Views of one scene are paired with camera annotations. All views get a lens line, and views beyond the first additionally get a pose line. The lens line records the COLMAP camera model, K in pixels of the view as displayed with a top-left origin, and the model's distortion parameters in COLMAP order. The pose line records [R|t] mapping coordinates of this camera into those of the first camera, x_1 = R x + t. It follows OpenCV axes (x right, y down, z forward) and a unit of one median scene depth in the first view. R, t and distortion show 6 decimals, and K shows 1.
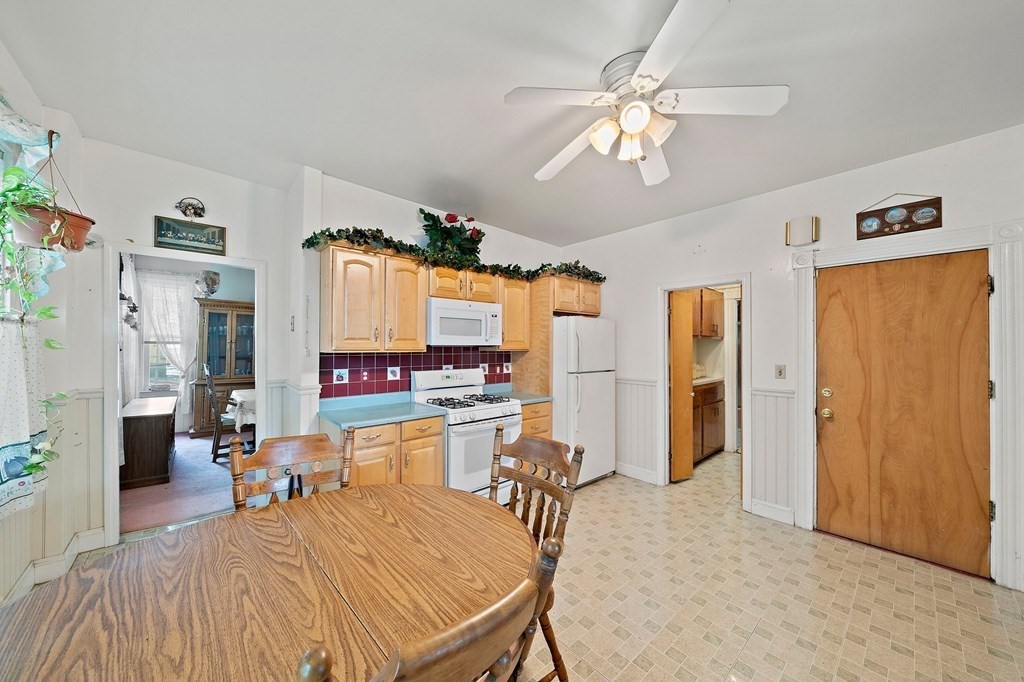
lens RADIAL K [[358.0, 0, 514.5], [0, 358.0, 342.4], [0, 0, 1]] dist [-0.006240, -0.000148]
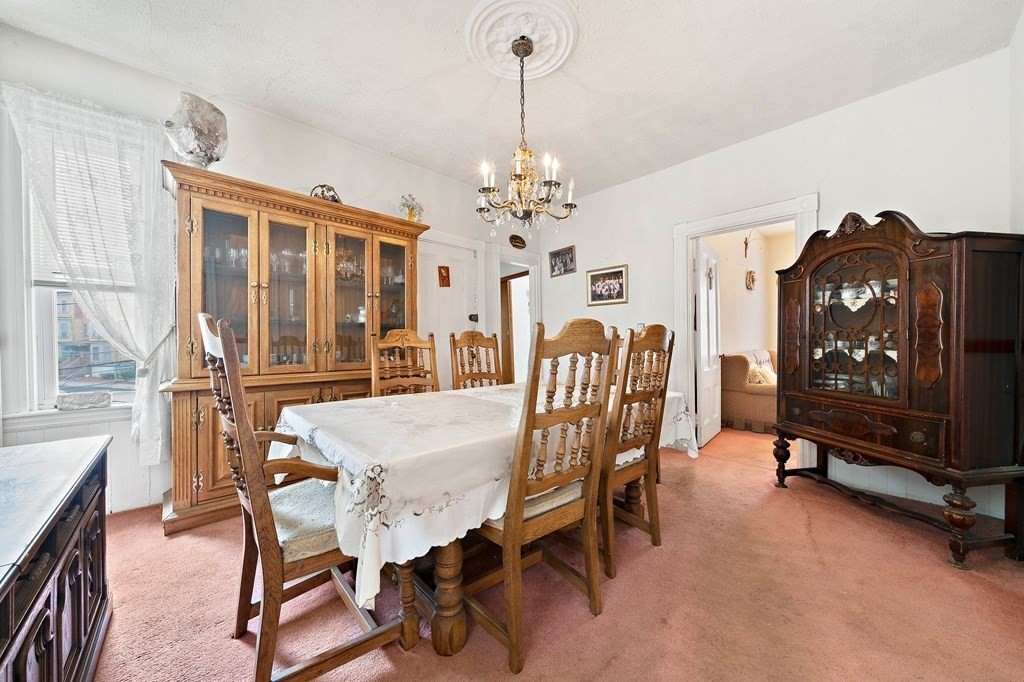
lens RADIAL K [[358.0, 0, 511.7], [0, 358.0, 342.5], [0, 0, 1]] dist [-0.006240, -0.000148]
pose [[0.999674, -0.019581, 0.016415, -0.523646], [0.019299, 0.999666, 0.017167, 0.064153], [-0.016746, -0.016845, 0.999718, 0.595998]]
